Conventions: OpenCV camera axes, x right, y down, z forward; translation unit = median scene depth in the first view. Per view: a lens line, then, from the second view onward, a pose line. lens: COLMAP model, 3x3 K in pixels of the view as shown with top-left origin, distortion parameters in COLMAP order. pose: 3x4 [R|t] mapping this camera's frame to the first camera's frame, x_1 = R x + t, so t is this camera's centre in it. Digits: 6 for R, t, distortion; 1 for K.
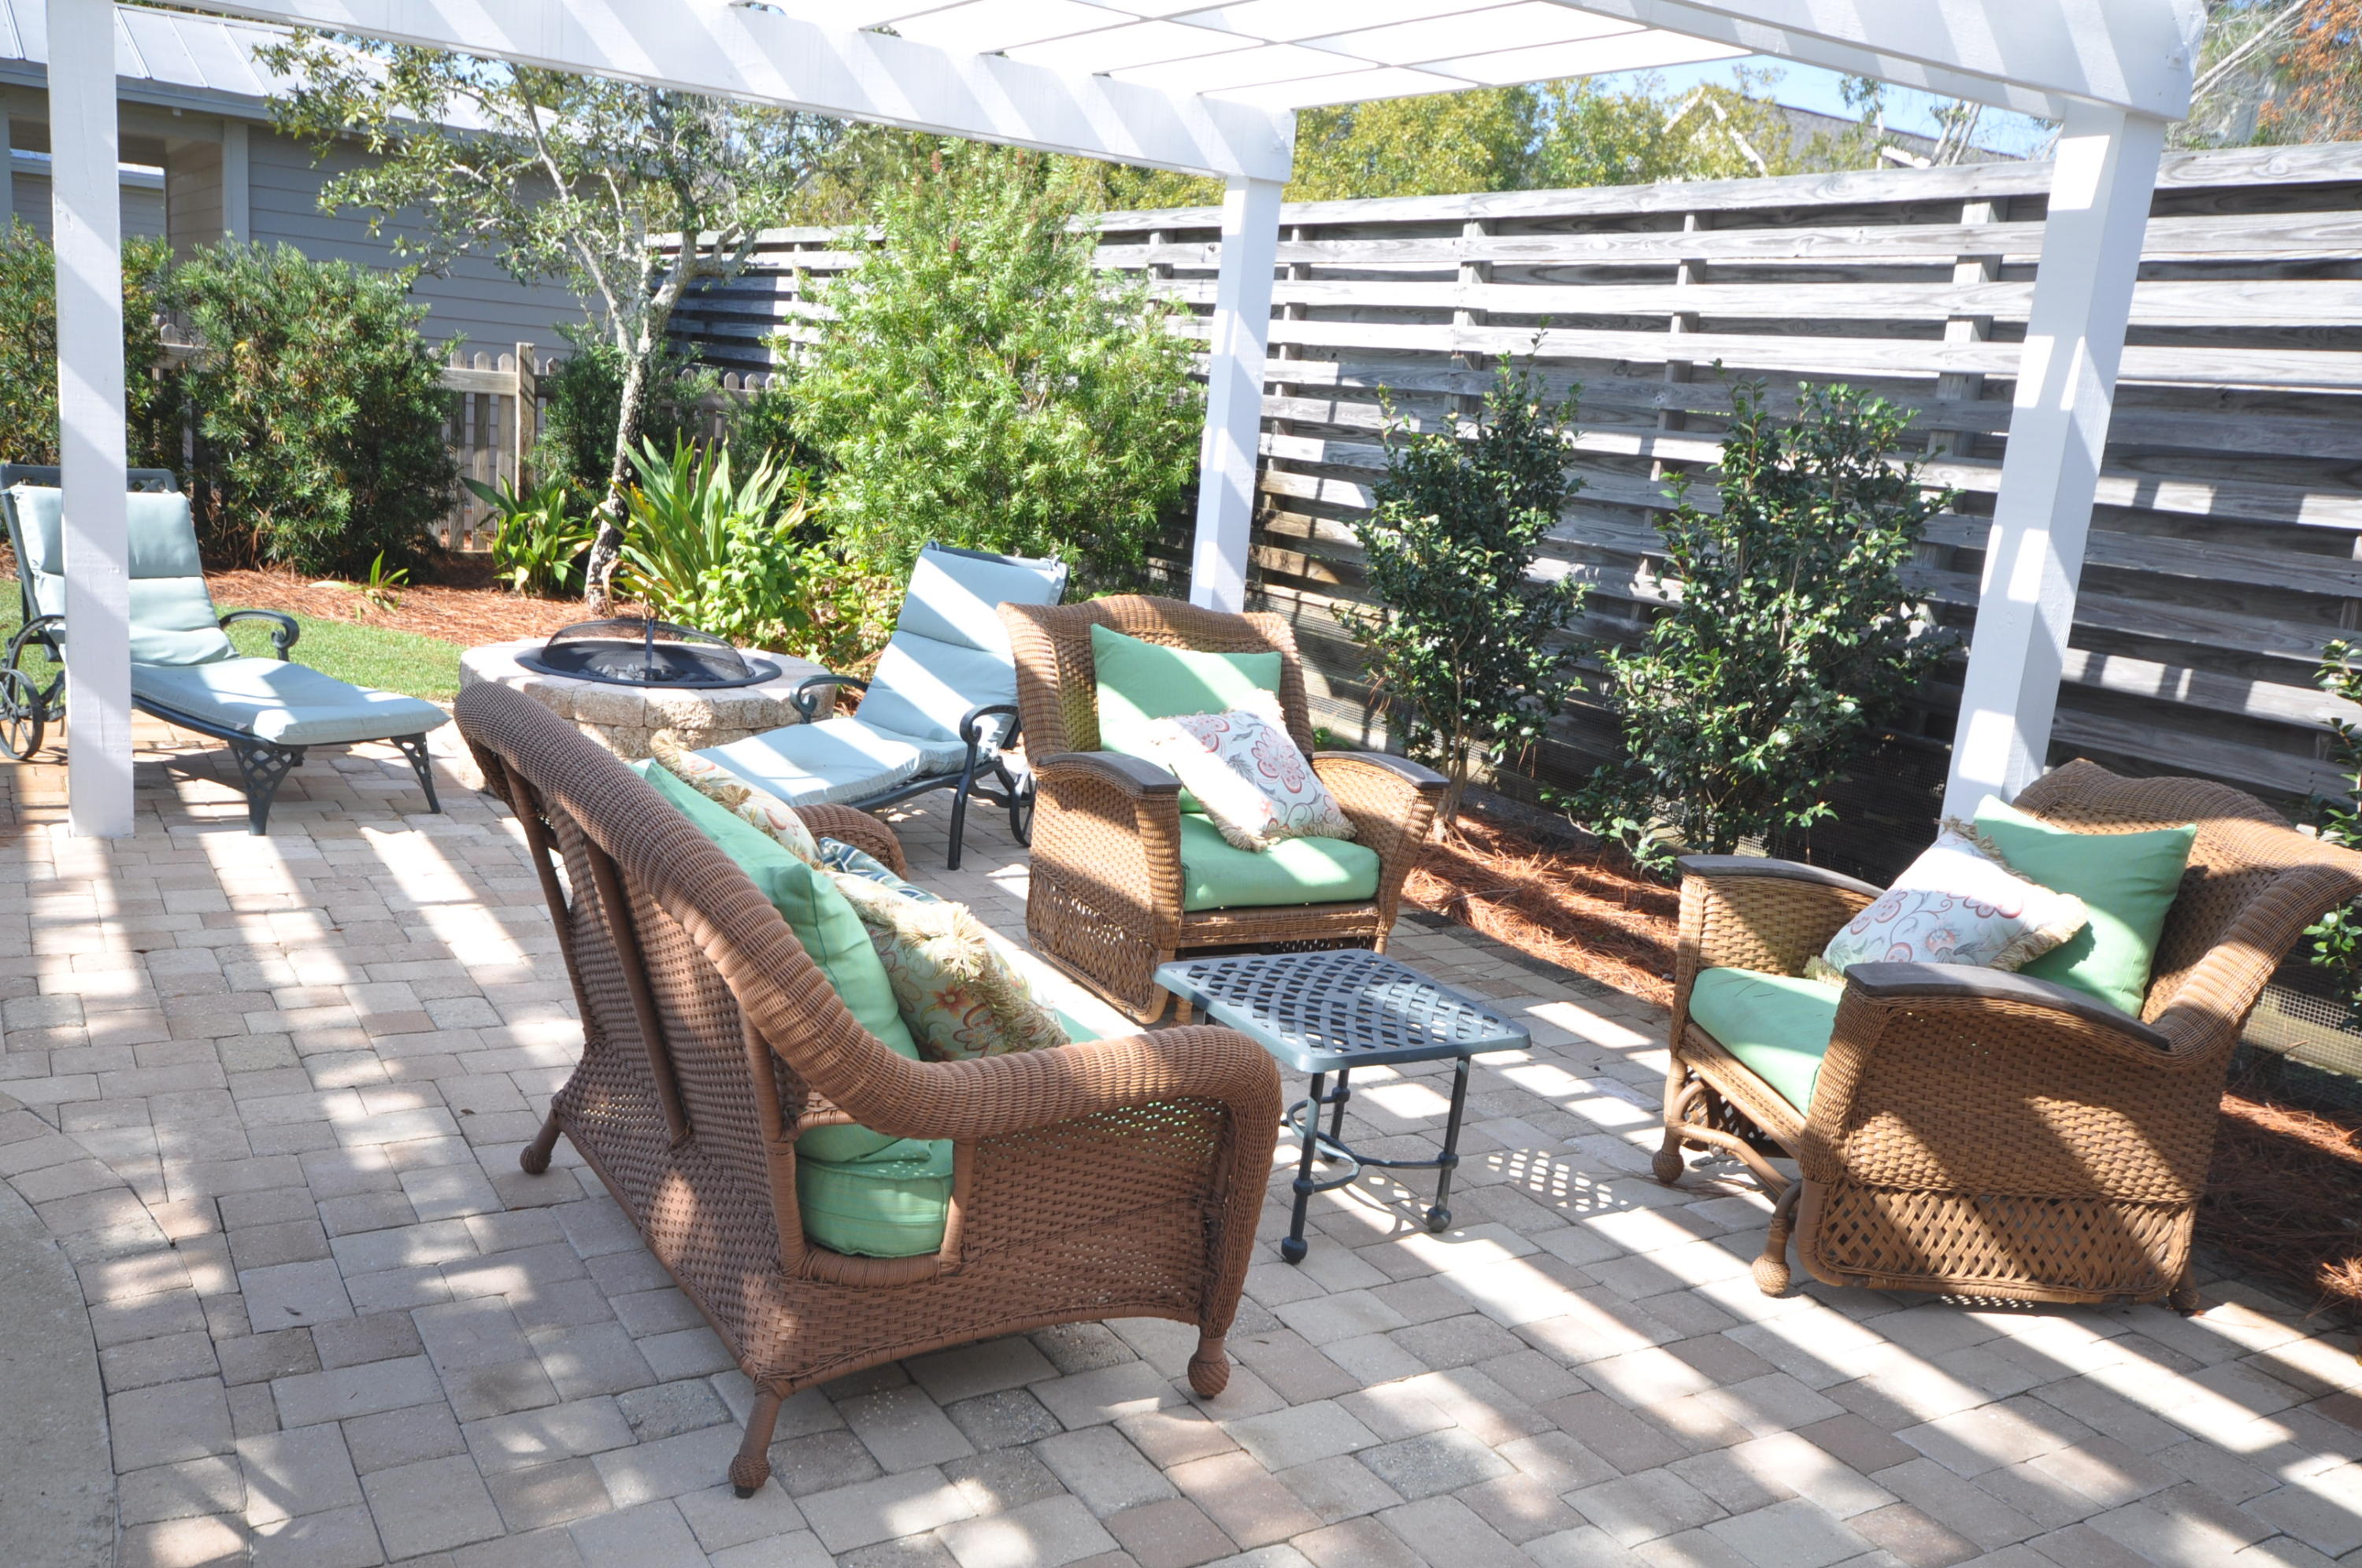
lens RADIAL K [[1929.9, 0, 1181.0], [0, 1929.9, 784.0], [0, 0, 1]] dist [-0.011058, 0.072130]
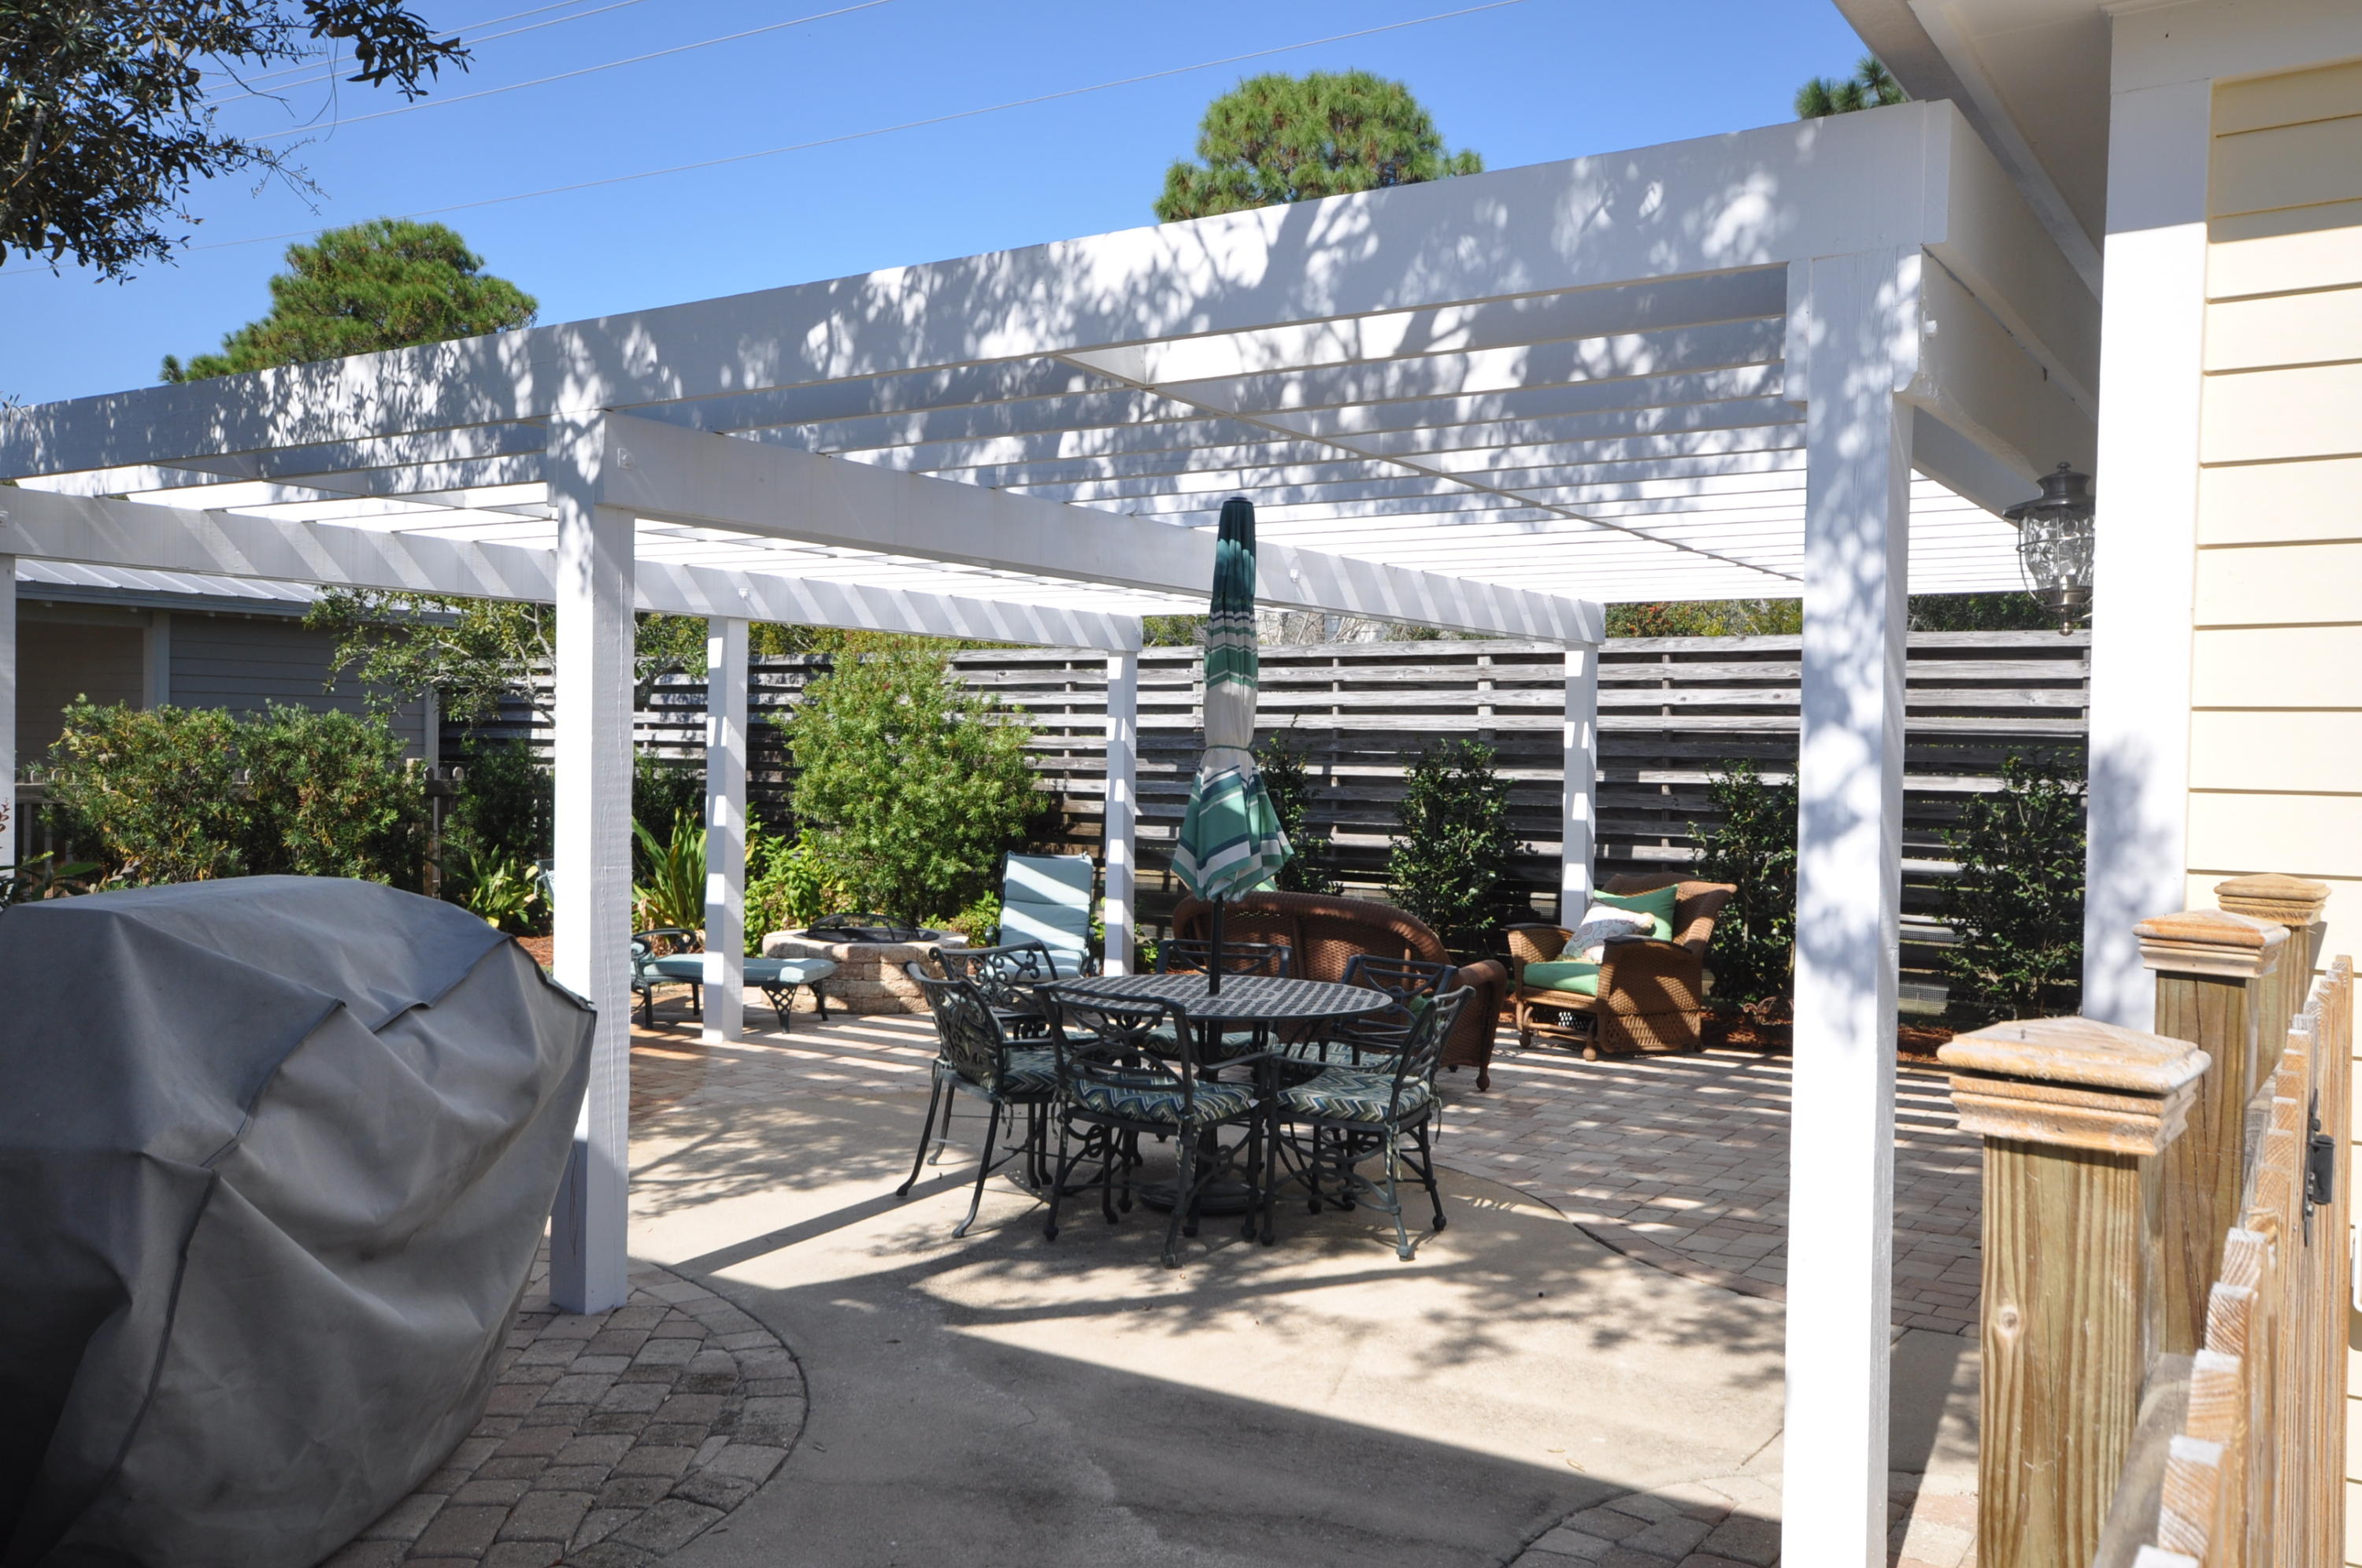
lens RADIAL K [[1904.5, 0, 1181.0], [0, 1904.5, 784.0], [0, 0, 1]] dist [-0.001069, 0.003254]
pose [[0.904307, -0.086425, 0.418042, -0.633862], [0.150970, 0.980753, -0.123819, 0.053542], [-0.399295, 0.175082, 0.899950, -0.628457]]
